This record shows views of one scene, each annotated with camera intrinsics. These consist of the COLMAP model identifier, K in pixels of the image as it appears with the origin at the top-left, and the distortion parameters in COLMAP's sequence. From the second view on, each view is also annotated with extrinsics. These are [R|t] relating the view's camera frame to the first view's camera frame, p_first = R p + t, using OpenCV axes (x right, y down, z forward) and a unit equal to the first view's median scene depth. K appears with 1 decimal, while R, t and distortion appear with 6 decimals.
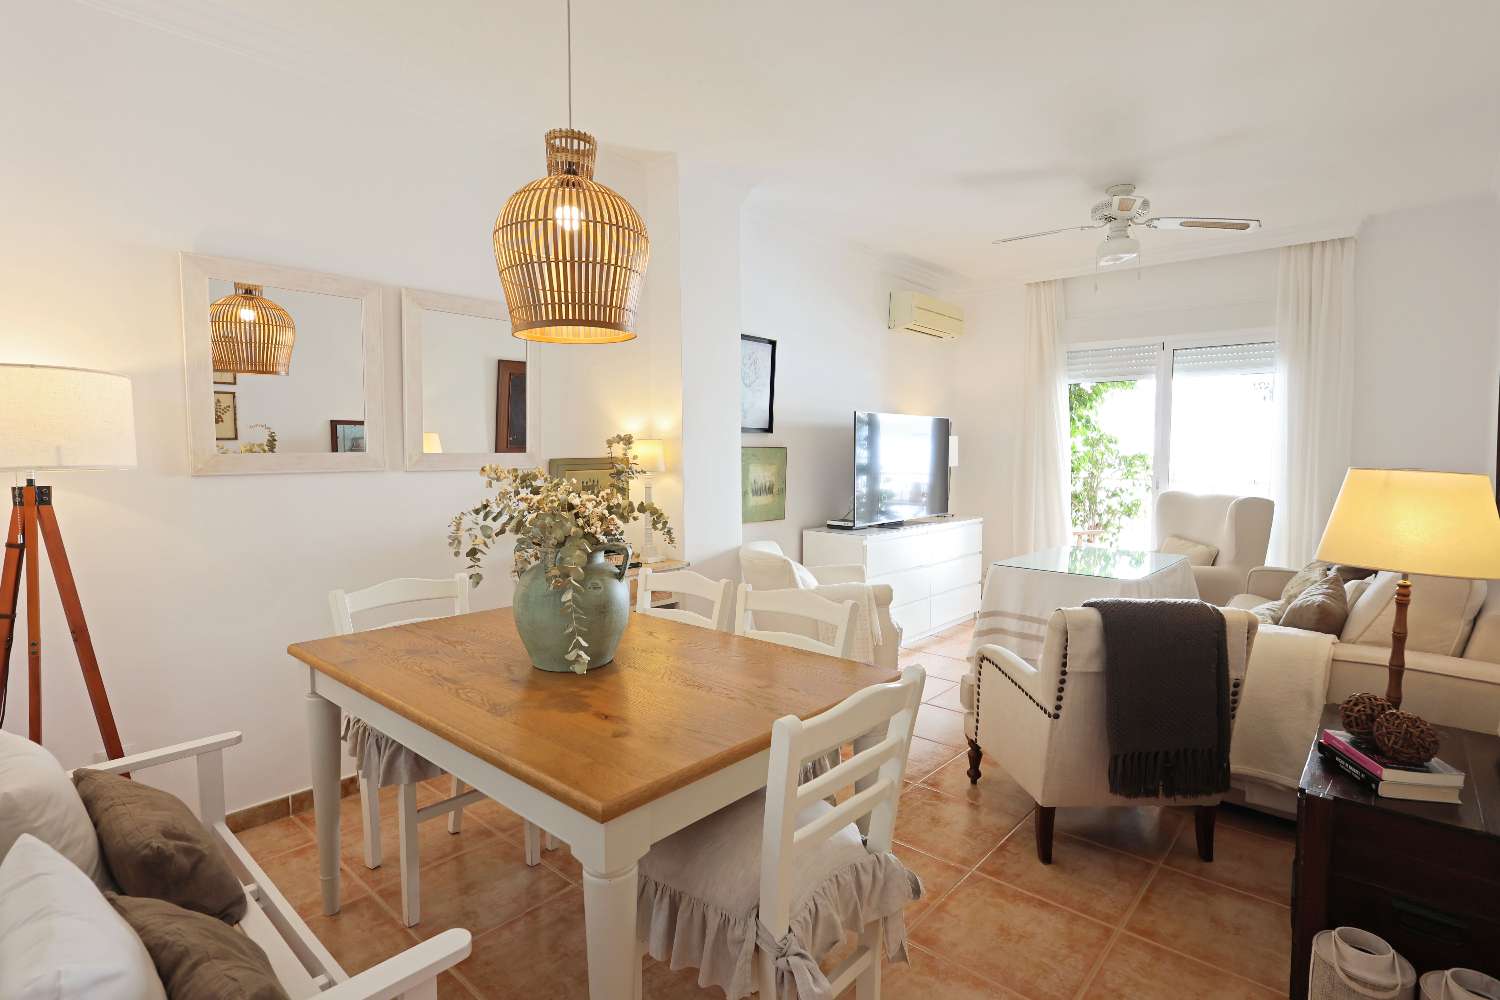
lens RADIAL K [[751.7, 0, 751.3], [0, 751.7, 503.3], [0, 0, 1]] dist [0.000913, 0.000216]
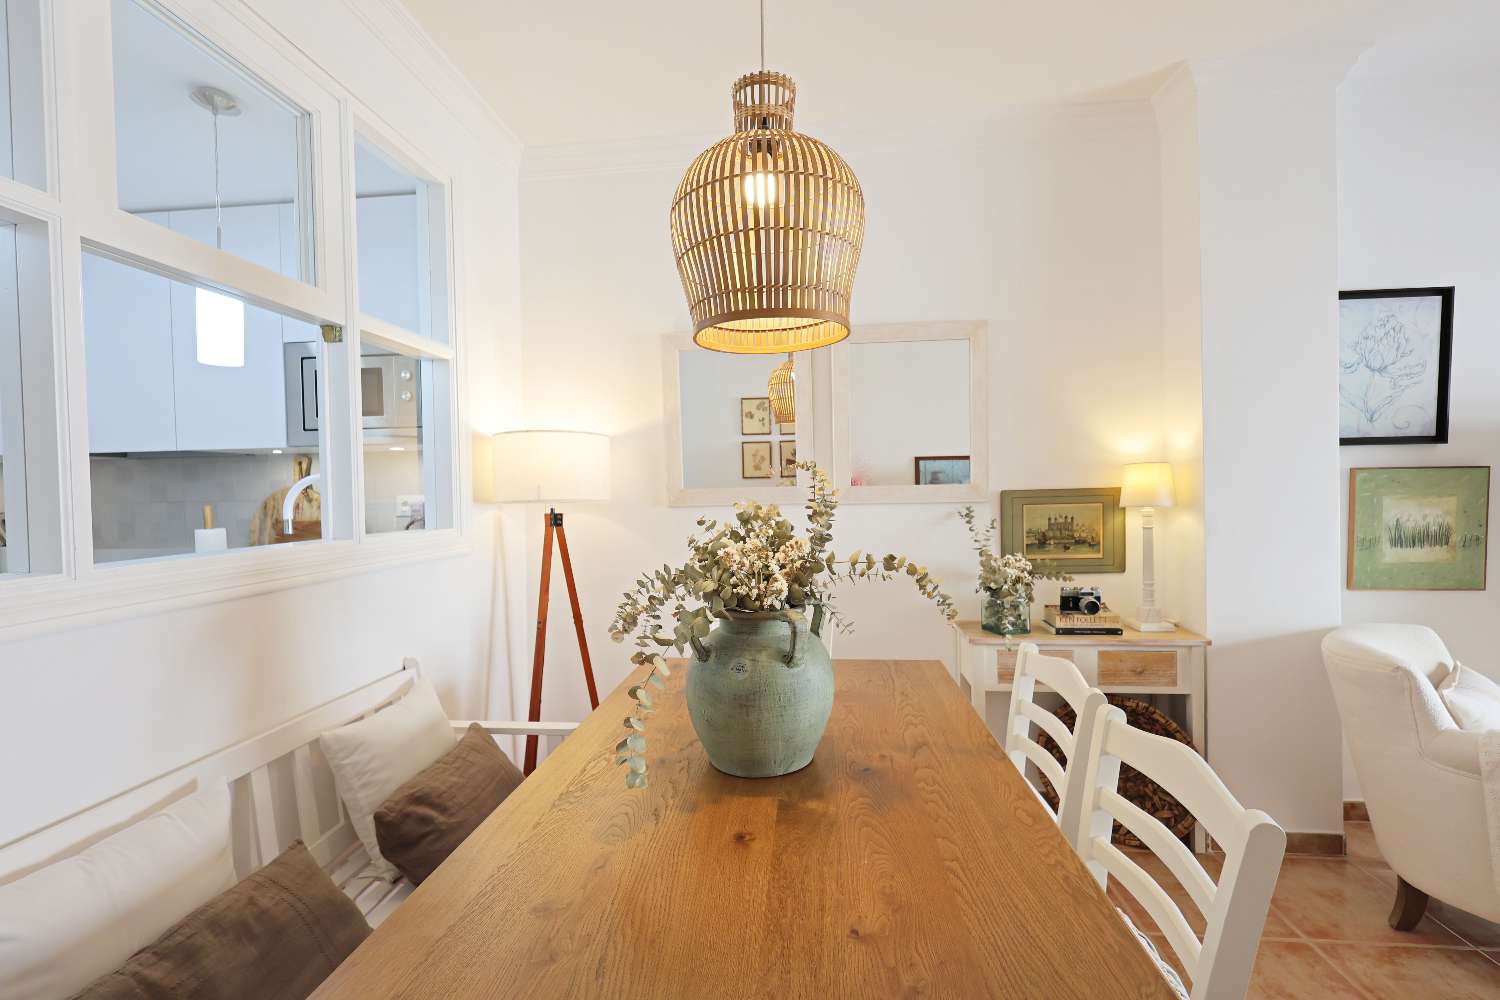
lens RADIAL K [[650.3, 0, 756.5], [0, 650.3, 498.1], [0, 0, 1]] dist [-0.003998, 0.000868]
pose [[0.578840, 0.003138, -0.815435, 0.160150], [-0.038642, 0.998975, -0.023585, -0.020514], [0.814525, 0.045162, 0.578367, 0.317673]]
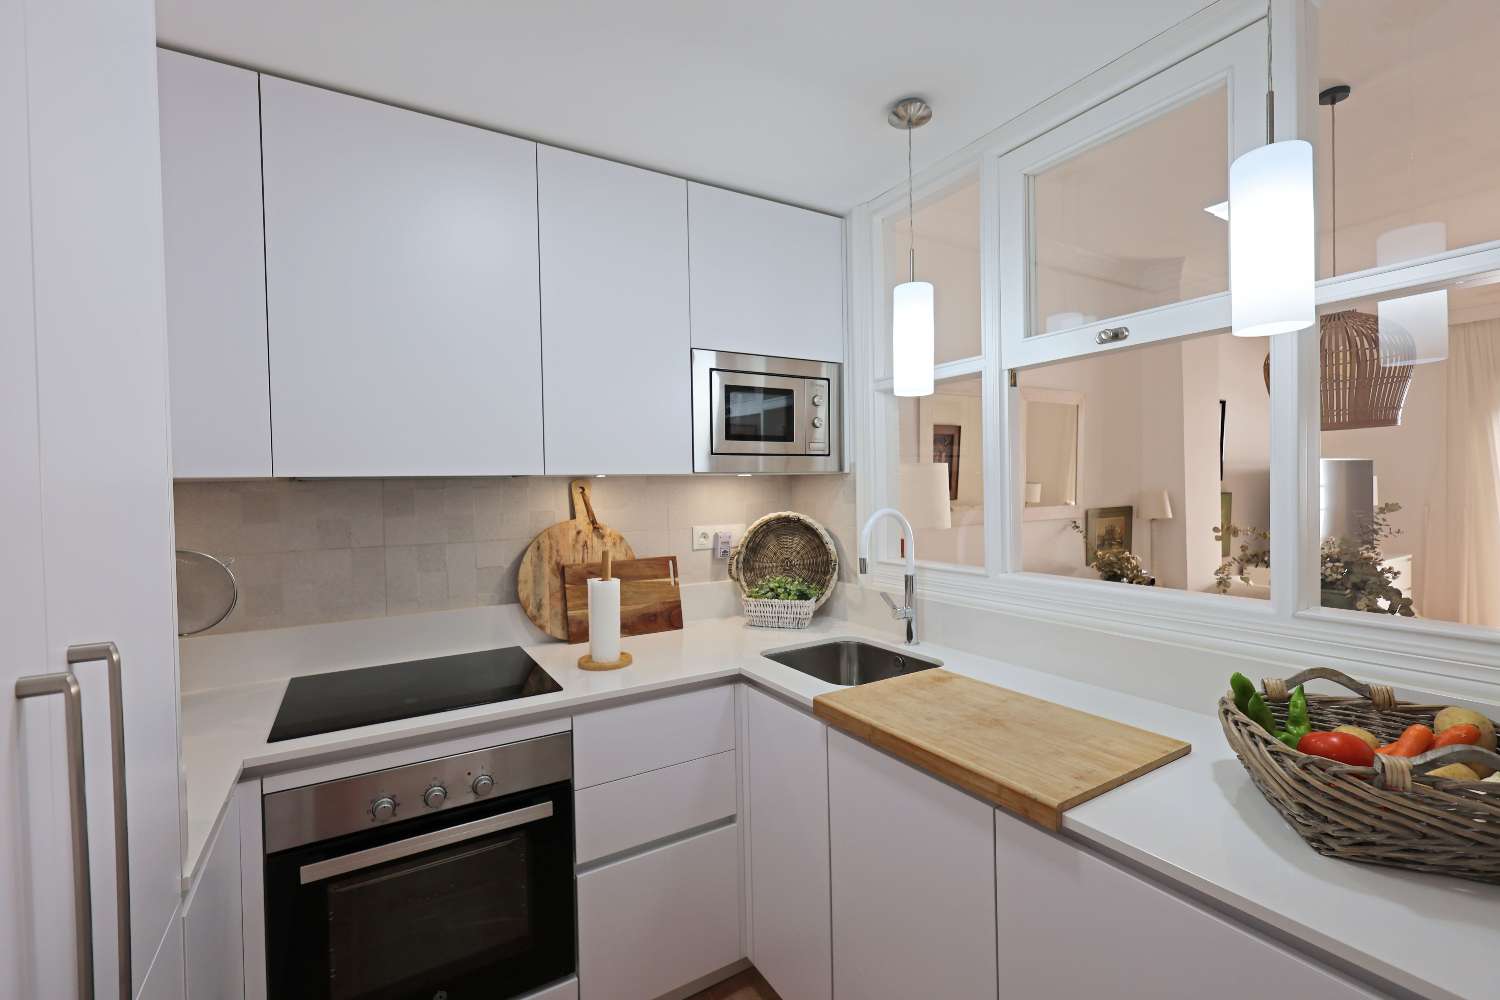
lens RADIAL K [[650.3, 0, 754.7], [0, 650.3, 496.3], [0, 0, 1]] dist [-0.003998, 0.000868]
pose [[0.959324, -0.011746, -0.282063, -0.460350], [-0.002866, 0.998677, -0.051335, -0.021852], [0.282293, 0.050056, 0.958022, -0.211013]]
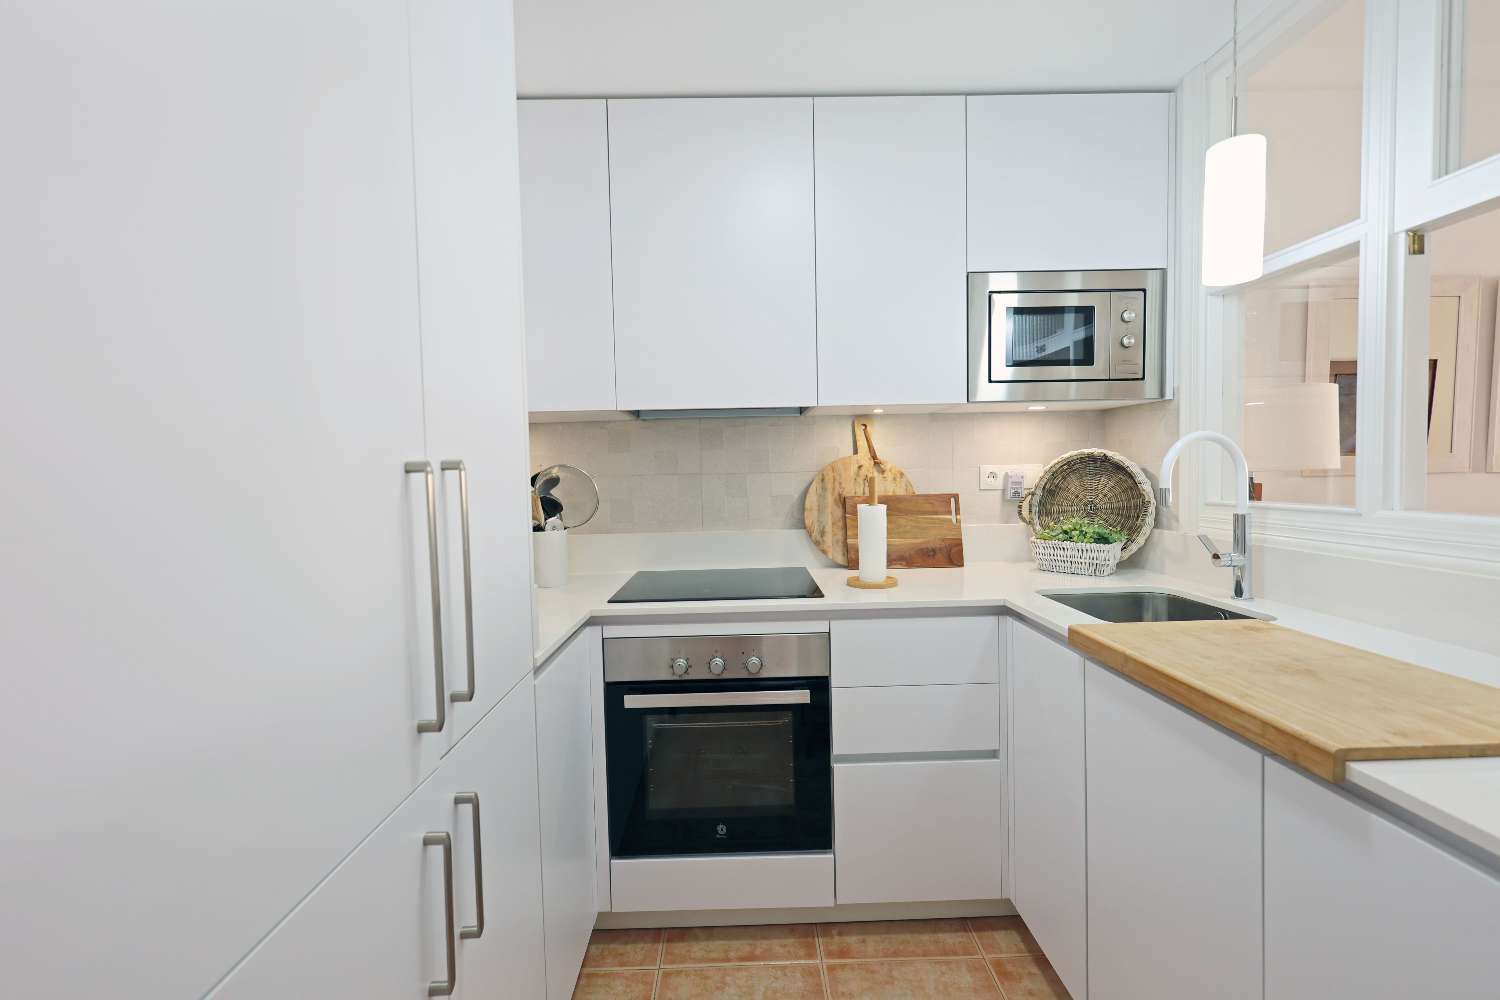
lens RADIAL K [[650.3, 0, 749.4], [0, 650.3, 499.2], [0, 0, 1]] dist [-0.003998, 0.000868]
pose [[0.683381, 0.018179, -0.729836, -0.395432], [-0.030205, 0.999538, -0.003386, 0.017918], [0.729437, 0.024359, 0.683614, -0.193454]]
